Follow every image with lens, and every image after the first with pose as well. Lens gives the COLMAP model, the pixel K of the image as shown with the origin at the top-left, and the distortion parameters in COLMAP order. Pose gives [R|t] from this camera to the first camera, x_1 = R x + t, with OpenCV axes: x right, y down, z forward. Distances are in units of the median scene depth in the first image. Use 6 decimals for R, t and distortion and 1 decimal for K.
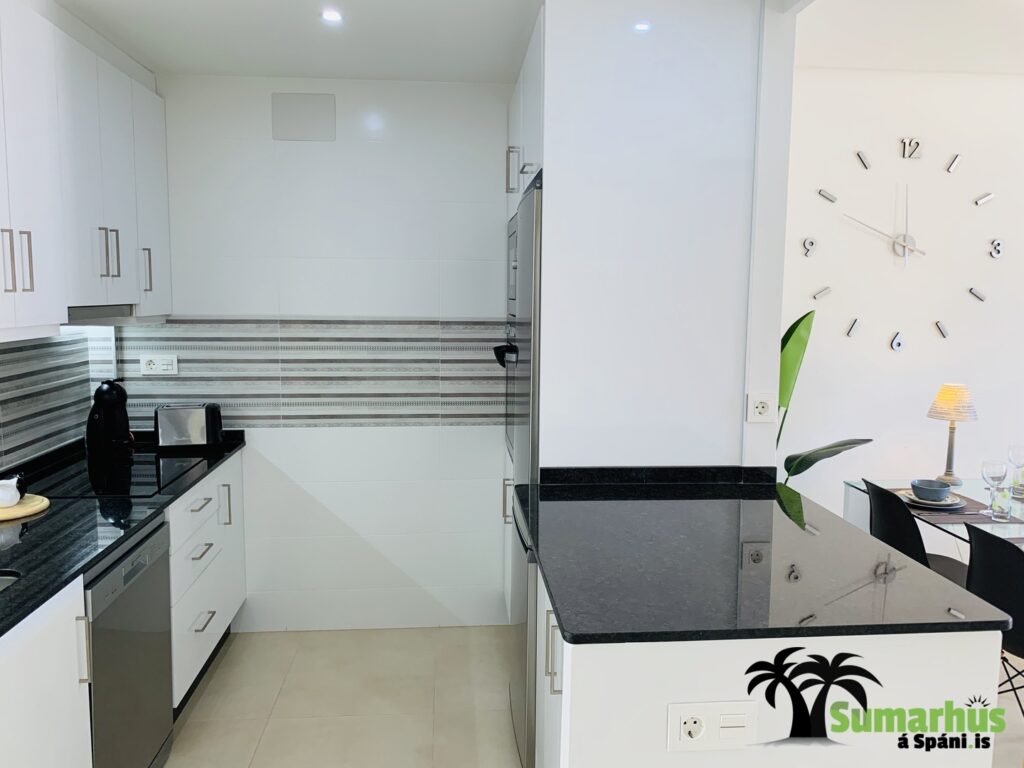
lens RADIAL K [[779.9, 0, 511.8], [0, 779.9, 376.8], [0, 0, 1]] dist [0.098345, -0.146852]
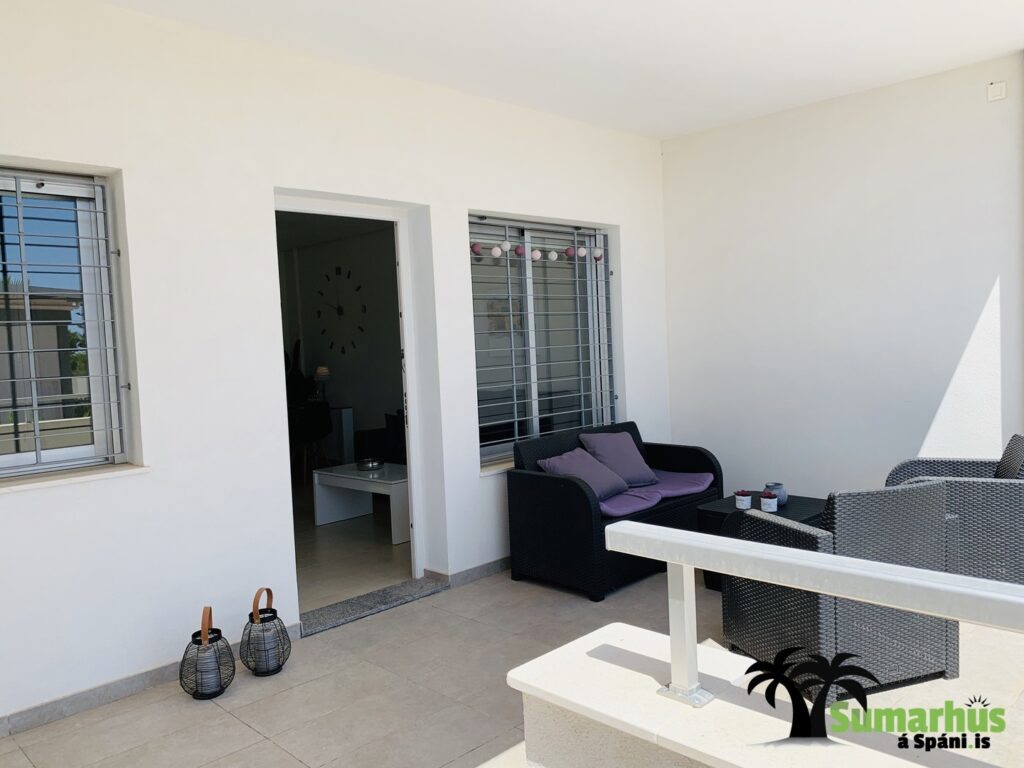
lens RADIAL K [[780.3, 0, 507.9], [0, 780.3, 379.8], [0, 0, 1]] dist [0.046630, -0.092692]
pose [[0.641693, 0.002613, -0.766957, 2.829660], [-0.032064, 0.999211, -0.023423, 0.090110], [0.766291, 0.039622, 0.641271, -0.136339]]
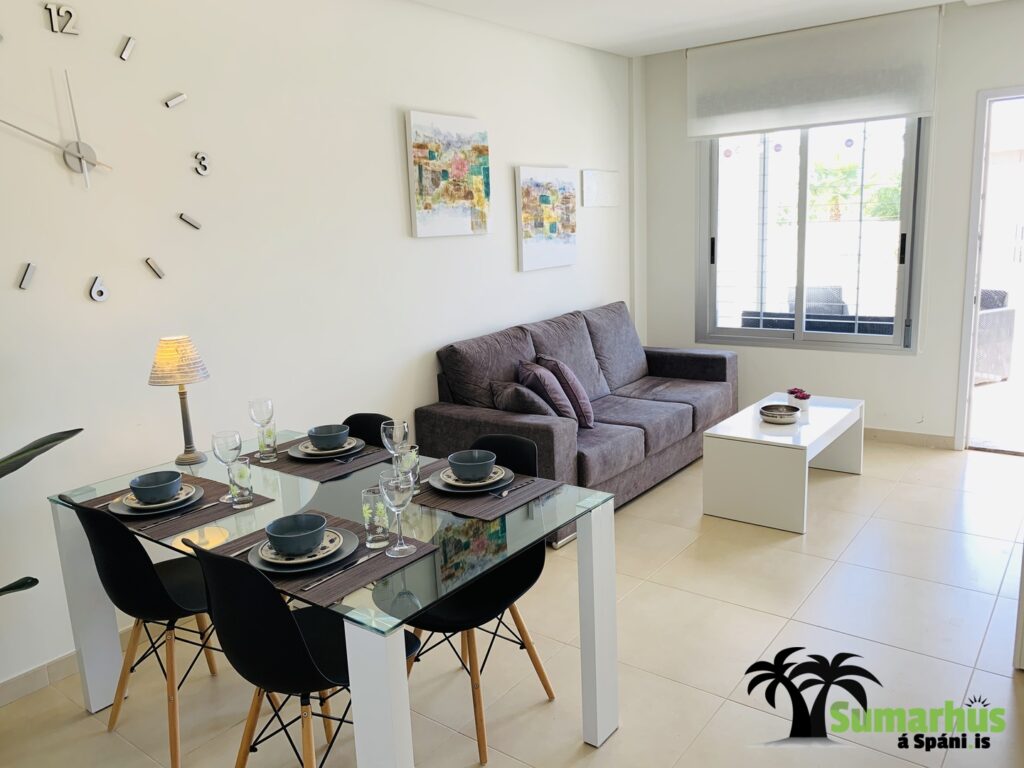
lens RADIAL K [[774.0, 0, 506.7], [0, 774.0, 388.4], [0, 0, 1]] dist [0.088797, -0.185390]
pose [[0.674997, -0.188657, 0.713294, 0.220975], [0.128075, 0.982041, 0.138539, -0.006151], [-0.726620, -0.002158, 0.687037, 0.234427]]
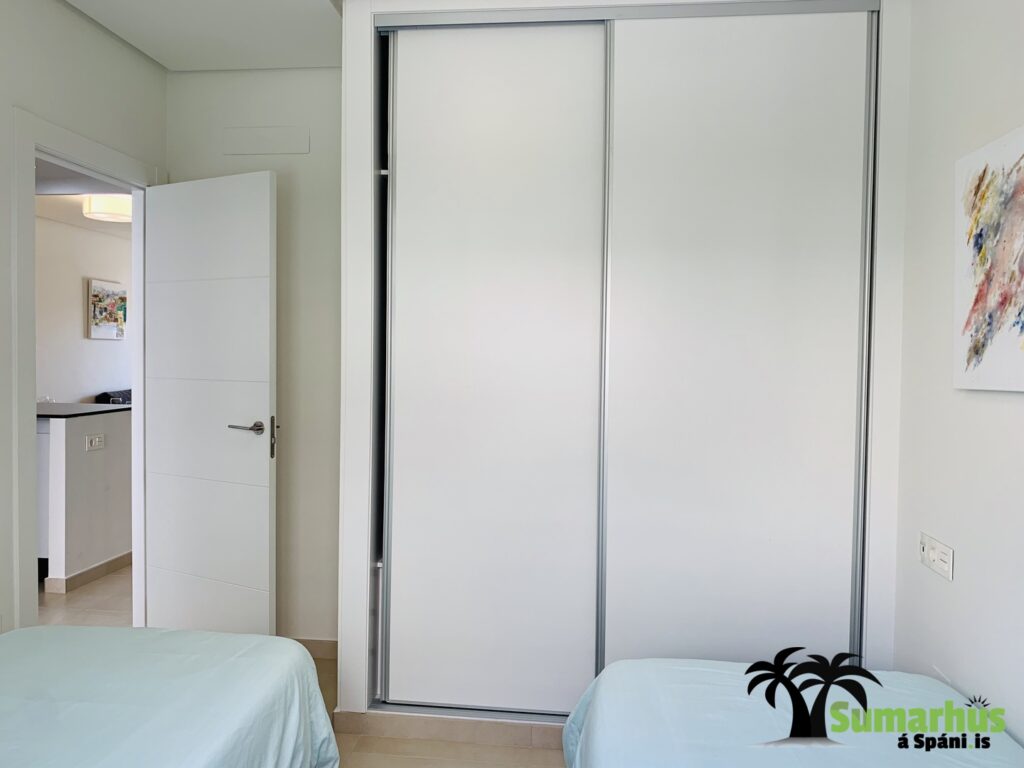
lens RADIAL K [[780.3, 0, 507.9], [0, 780.3, 379.8], [0, 0, 1]] dist [0.046630, -0.092692]
pose [[0.196026, -0.035847, 0.979943, -1.051501], [0.091925, 0.995603, 0.018031, 0.110967], [-0.976280, 0.086546, 0.198460, -0.543651]]
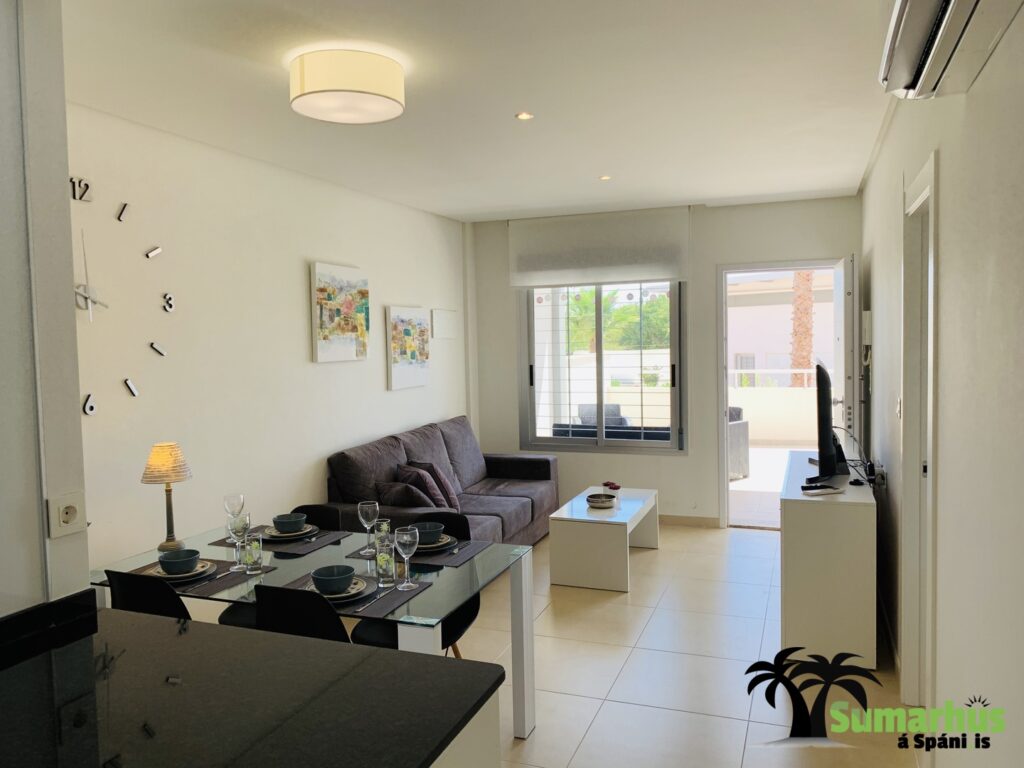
lens RADIAL K [[774.0, 0, 506.7], [0, 774.0, 388.4], [0, 0, 1]] dist [0.088797, -0.185390]
pose [[0.438414, -0.075105, 0.895630, -0.095027], [0.120844, 0.992380, 0.024065, -0.029829], [-0.890612, 0.097681, 0.444149, 0.212905]]
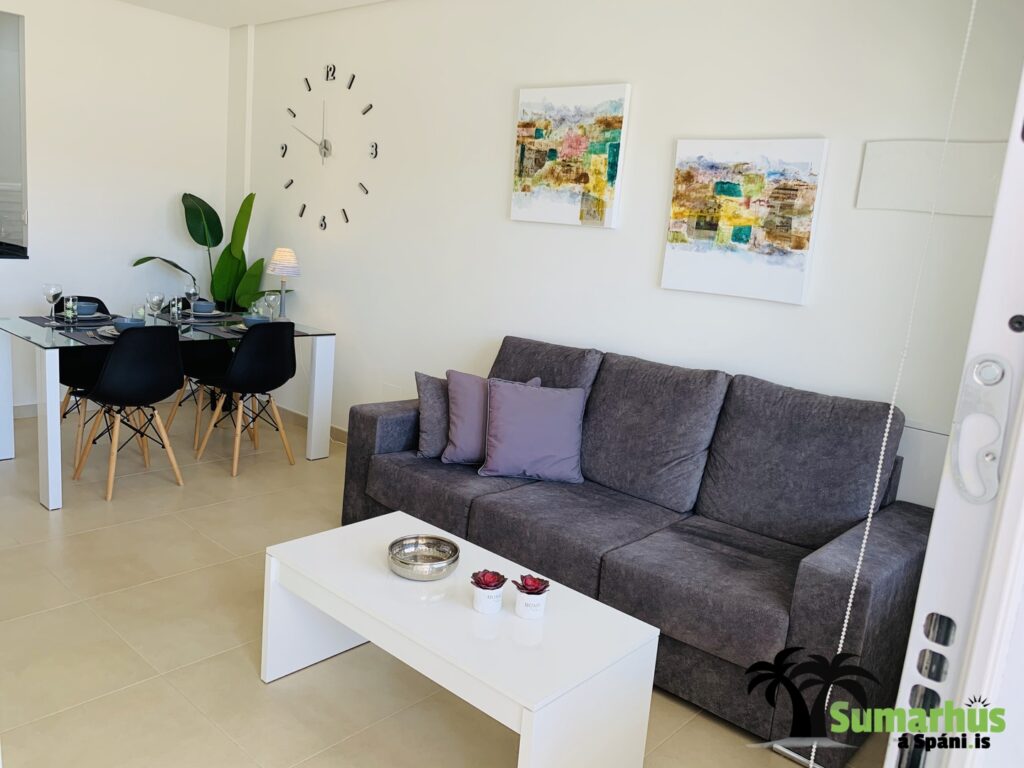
lens RADIAL K [[780.3, 0, 507.9], [0, 780.3, 379.8], [0, 0, 1]] dist [0.046630, -0.092692]
pose [[0.690214, 0.189752, -0.698283, 1.793423], [-0.162485, 0.981004, 0.105972, 0.024146], [0.705127, 0.040318, 0.707934, 0.330693]]
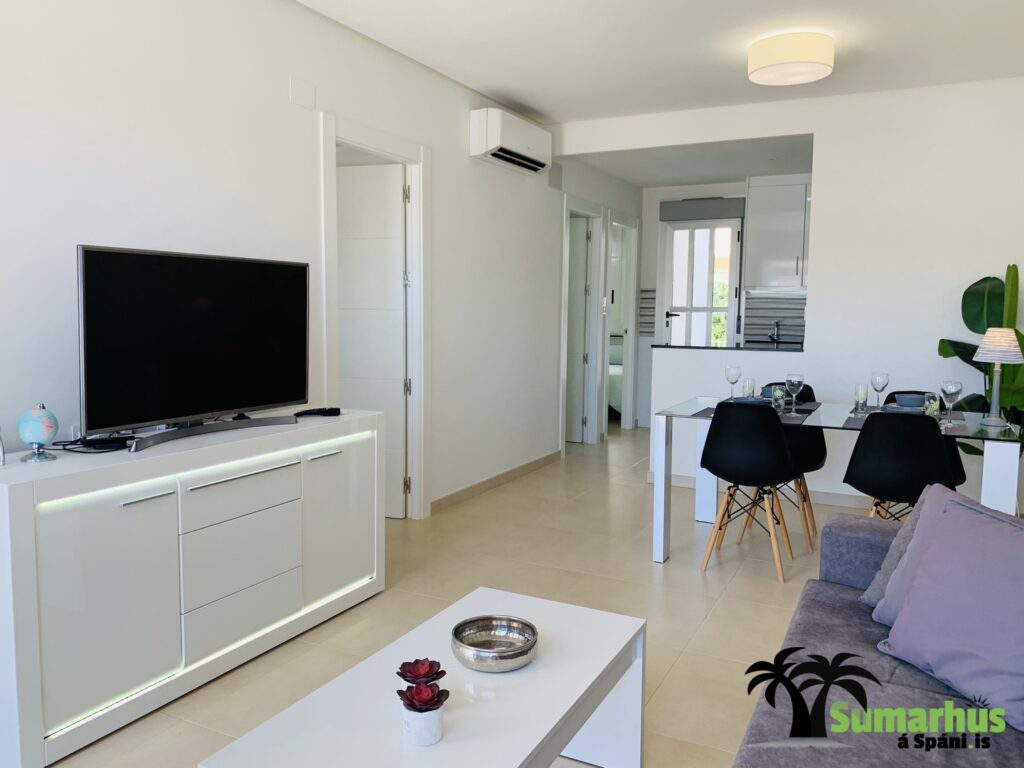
lens RADIAL K [[780.3, 0, 507.9], [0, 780.3, 379.8], [0, 0, 1]] dist [0.046630, -0.092692]
pose [[-0.533376, 0.069290, -0.843036, 1.756604], [-0.102219, 0.984056, 0.145552, -0.007771], [0.839679, 0.163808, -0.517789, 0.998833]]
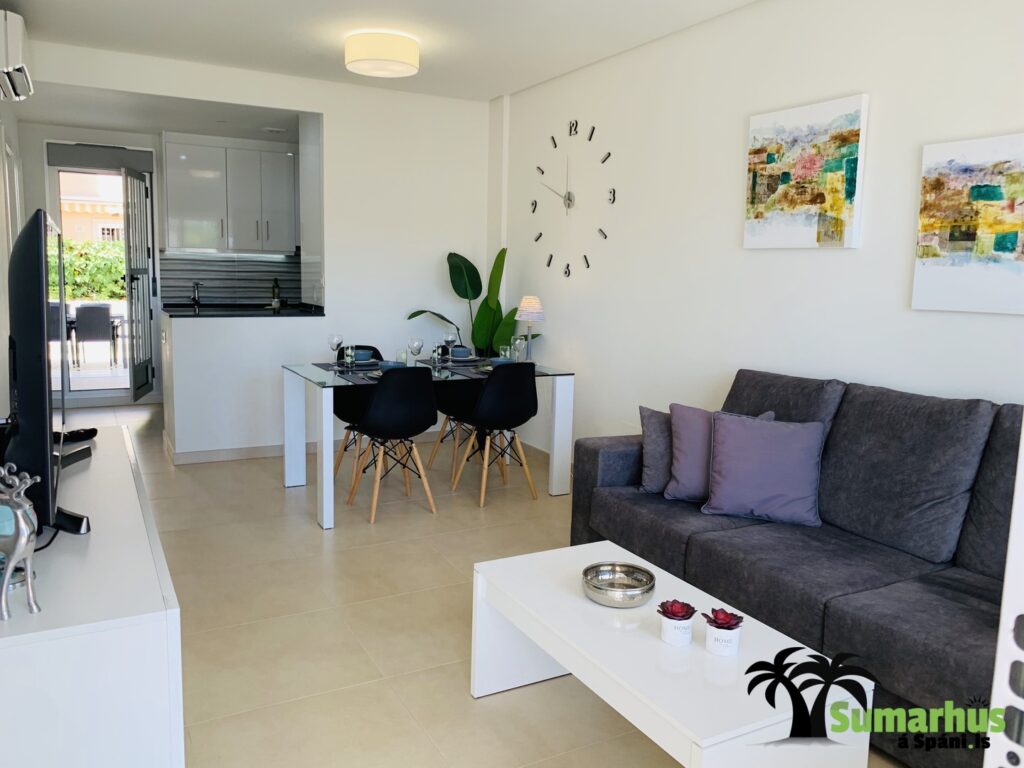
lens RADIAL K [[783.6, 0, 506.0], [0, 783.6, 375.1], [0, 0, 1]] dist [-0.010052, -0.005091]
pose [[0.400021, 0.126135, -0.907785, 1.839353], [-0.121030, 0.989080, 0.084098, 0.037569], [0.908480, 0.076228, 0.410919, 0.388469]]
